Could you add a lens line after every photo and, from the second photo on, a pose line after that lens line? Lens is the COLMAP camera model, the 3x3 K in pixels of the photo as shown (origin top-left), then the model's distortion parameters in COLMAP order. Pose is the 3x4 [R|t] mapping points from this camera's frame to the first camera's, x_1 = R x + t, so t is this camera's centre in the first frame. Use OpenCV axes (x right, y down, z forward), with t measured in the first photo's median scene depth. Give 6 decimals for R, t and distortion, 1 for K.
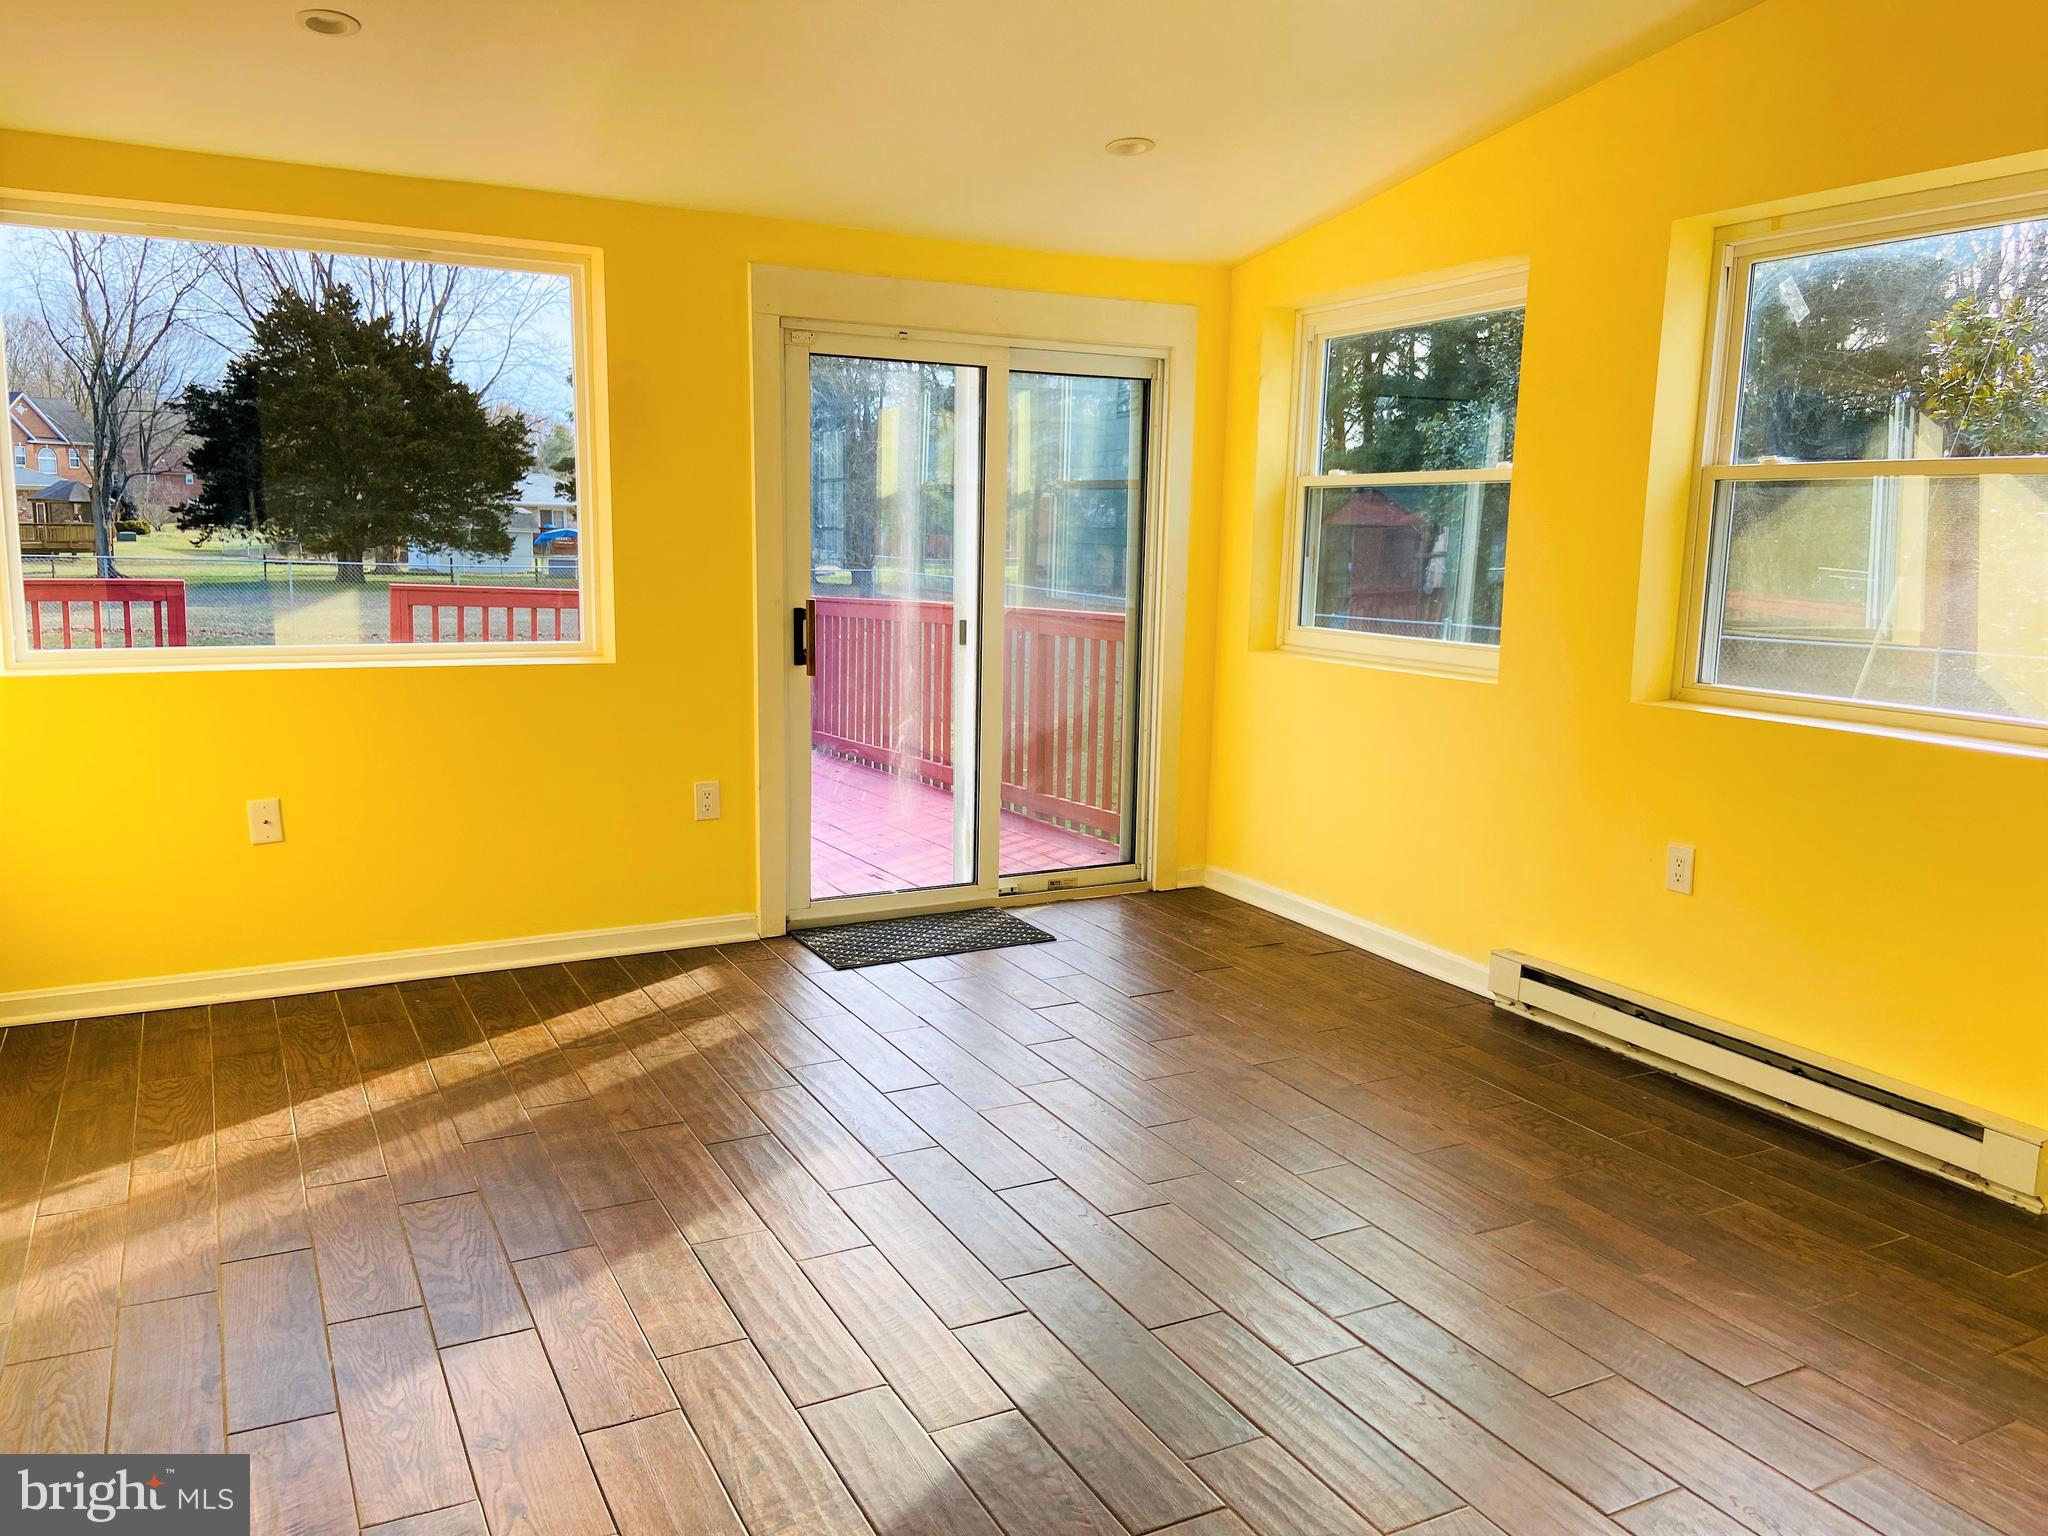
lens RADIAL K [[1538.7, 0, 1022.7], [0, 1538.7, 750.0], [0, 0, 1]] dist [0.112710, -0.136851]
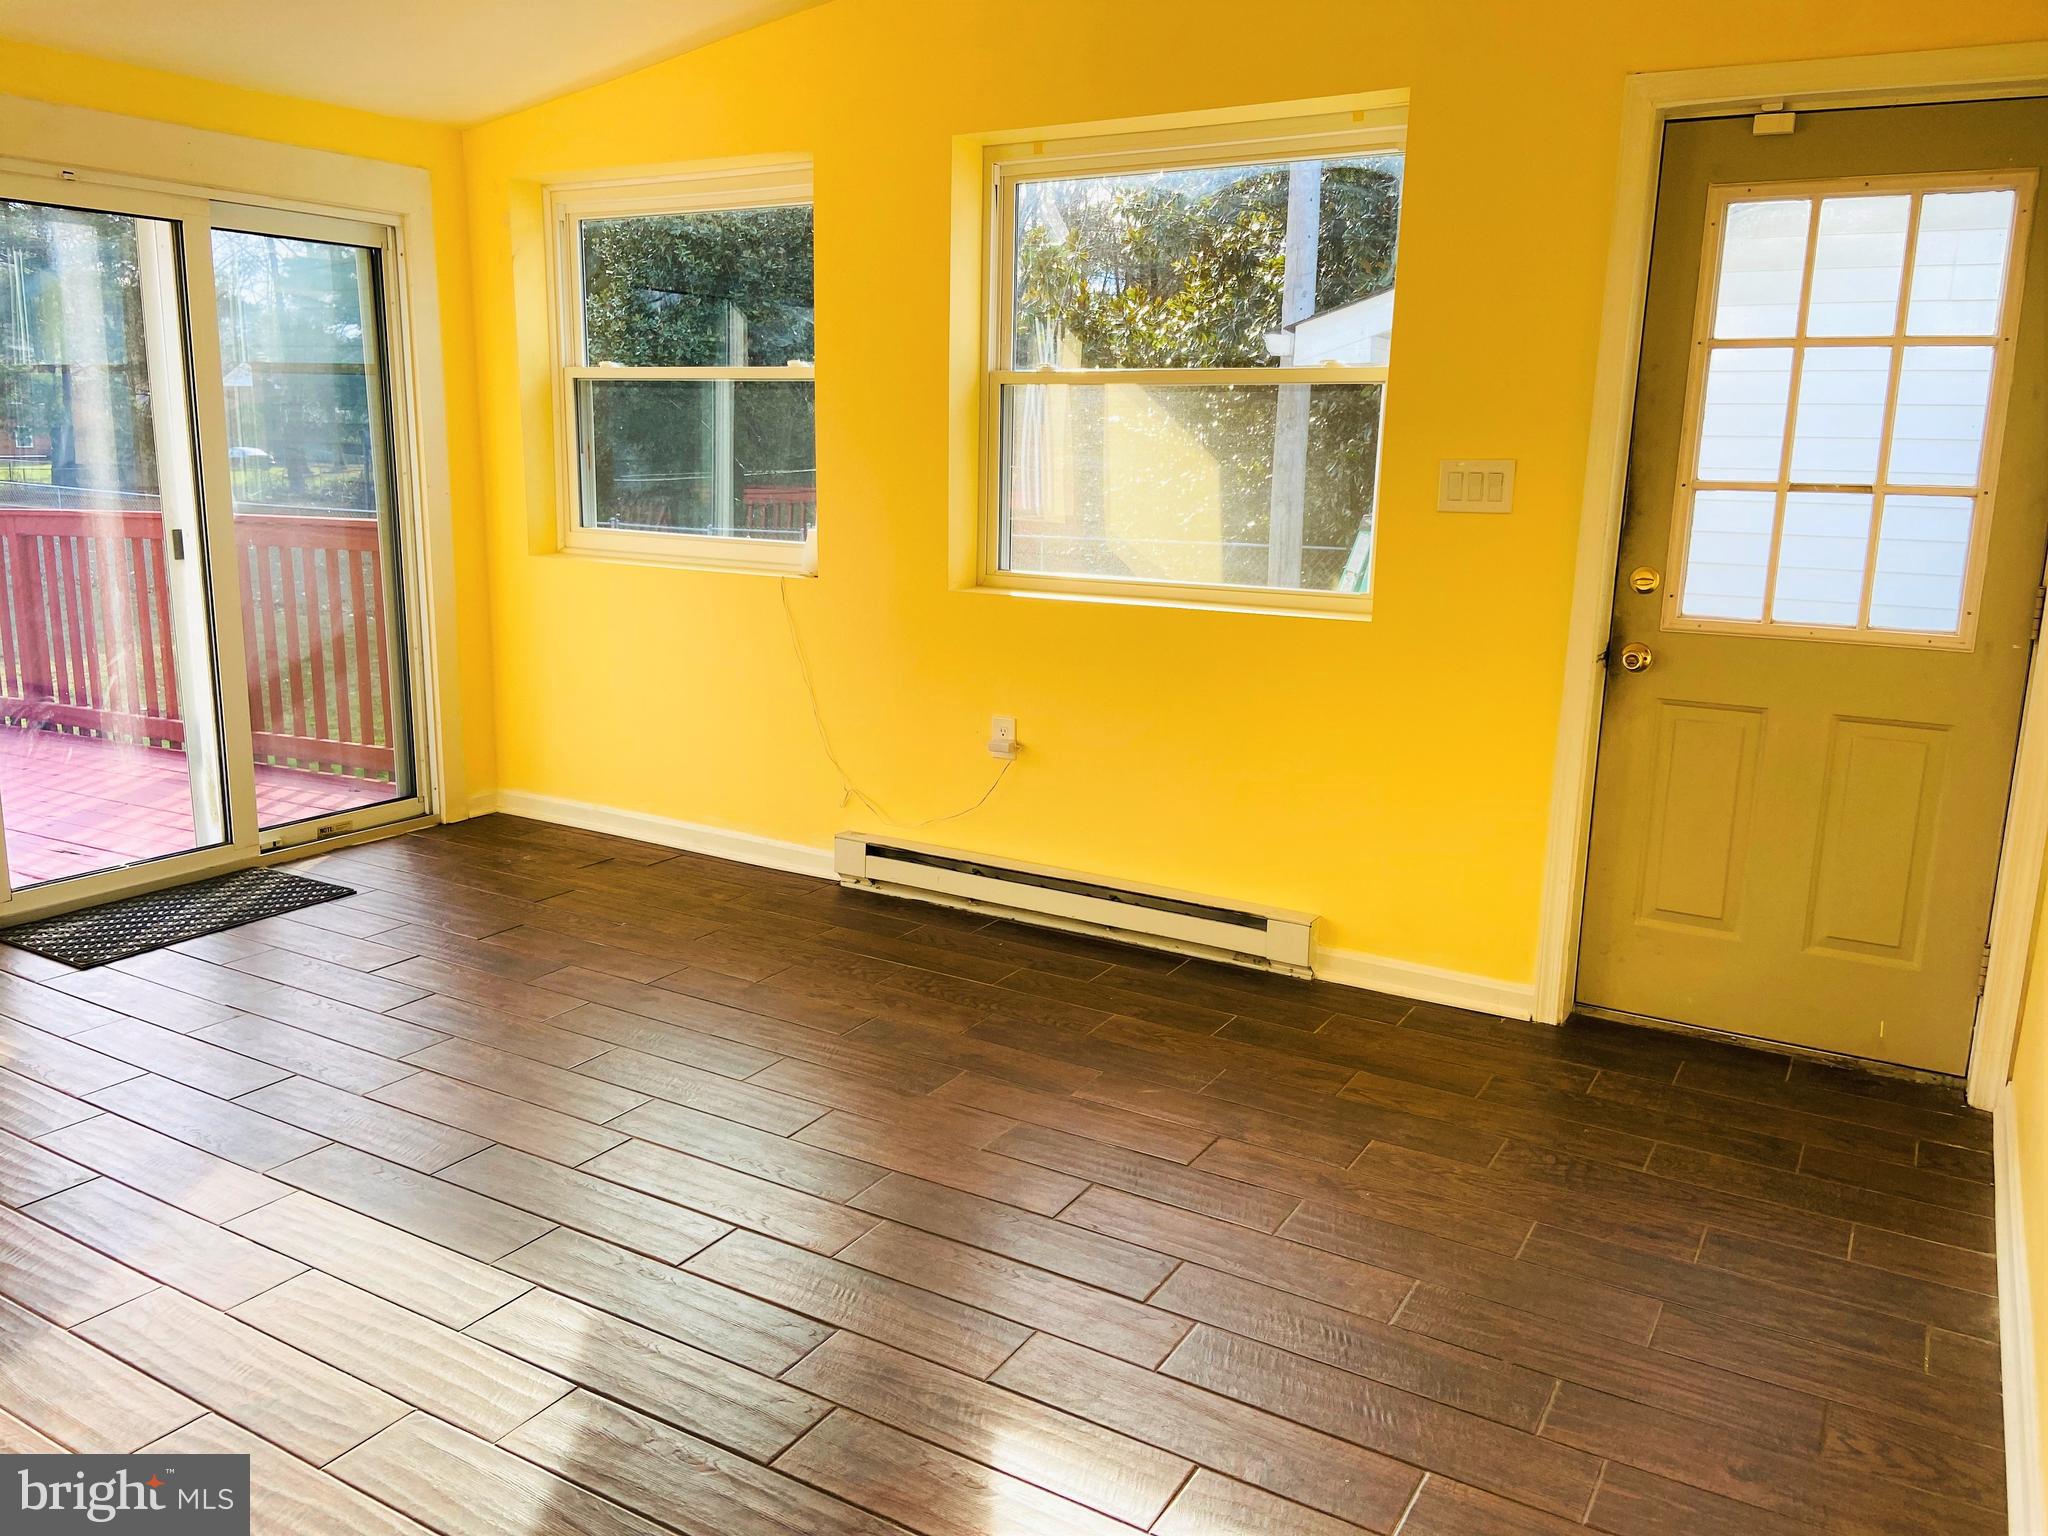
lens RADIAL K [[1538.7, 0, 1020.5], [0, 1538.7, 751.4], [0, 0, 1]] dist [0.112710, -0.136851]
pose [[0.852126, -0.105857, 0.512519, -0.108593], [0.072501, 0.993764, 0.084713, -0.005461], [-0.518291, -0.035027, 0.854487, 0.043394]]
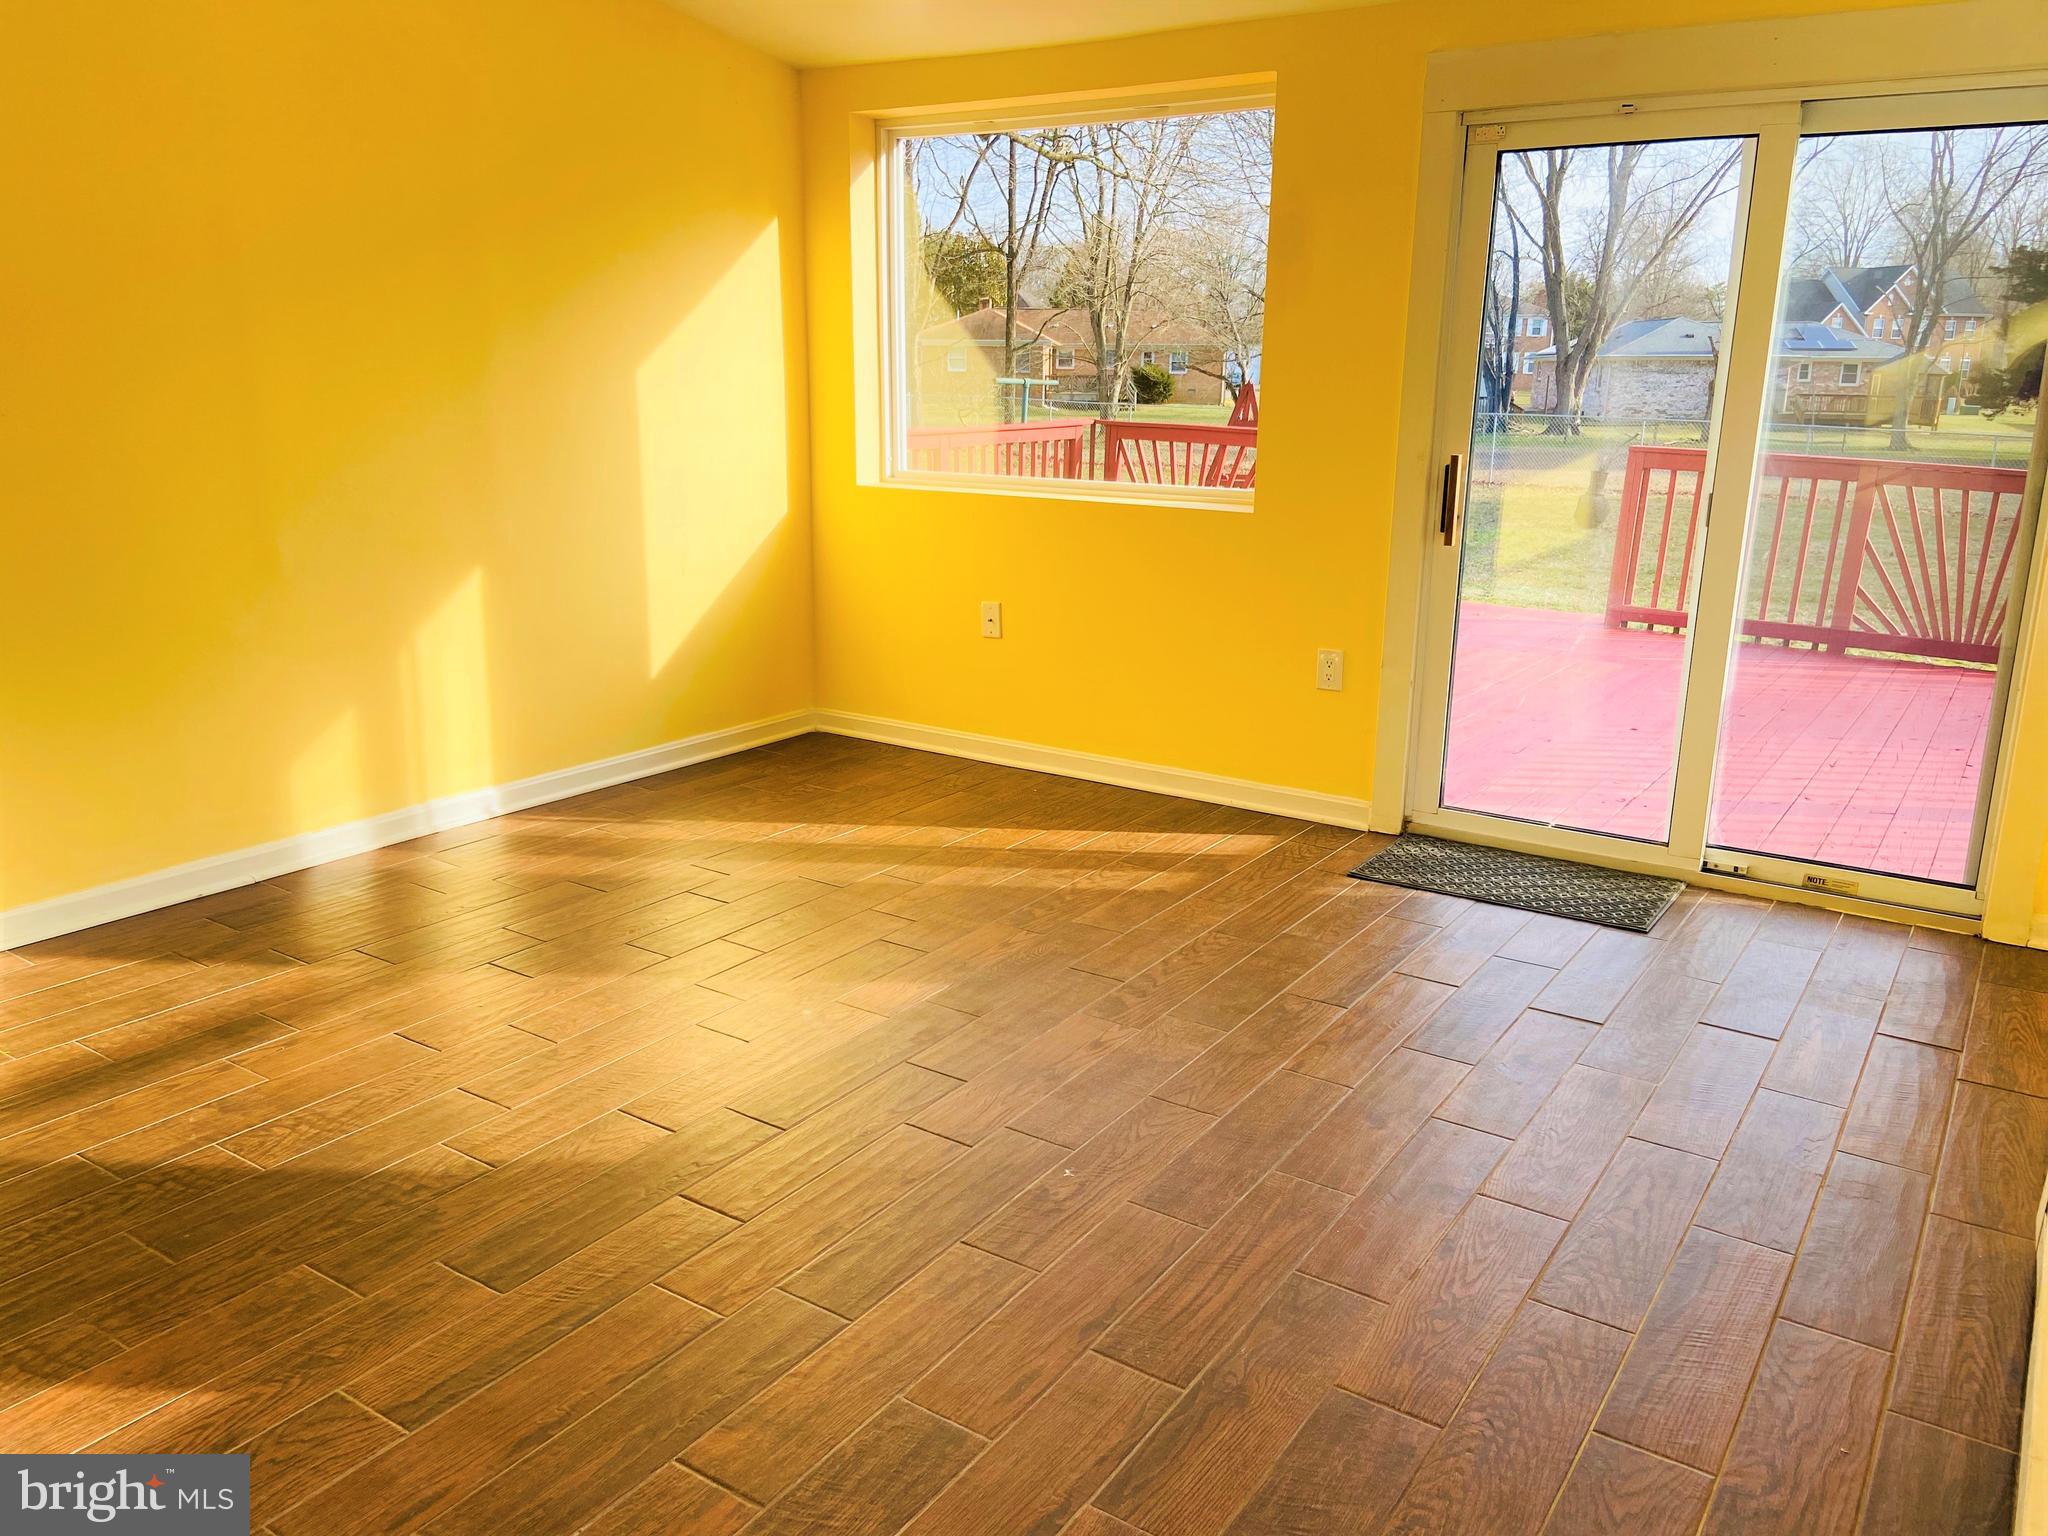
lens RADIAL K [[1538.7, 0, 1035.3], [0, 1538.7, 740.2], [0, 0, 1]] dist [0.112710, -0.136851]
pose [[0.483680, 0.195045, -0.853236, 0.517460], [-0.133979, 0.979864, 0.148042, -0.039831], [0.864930, 0.042711, 0.500072, 0.386566]]
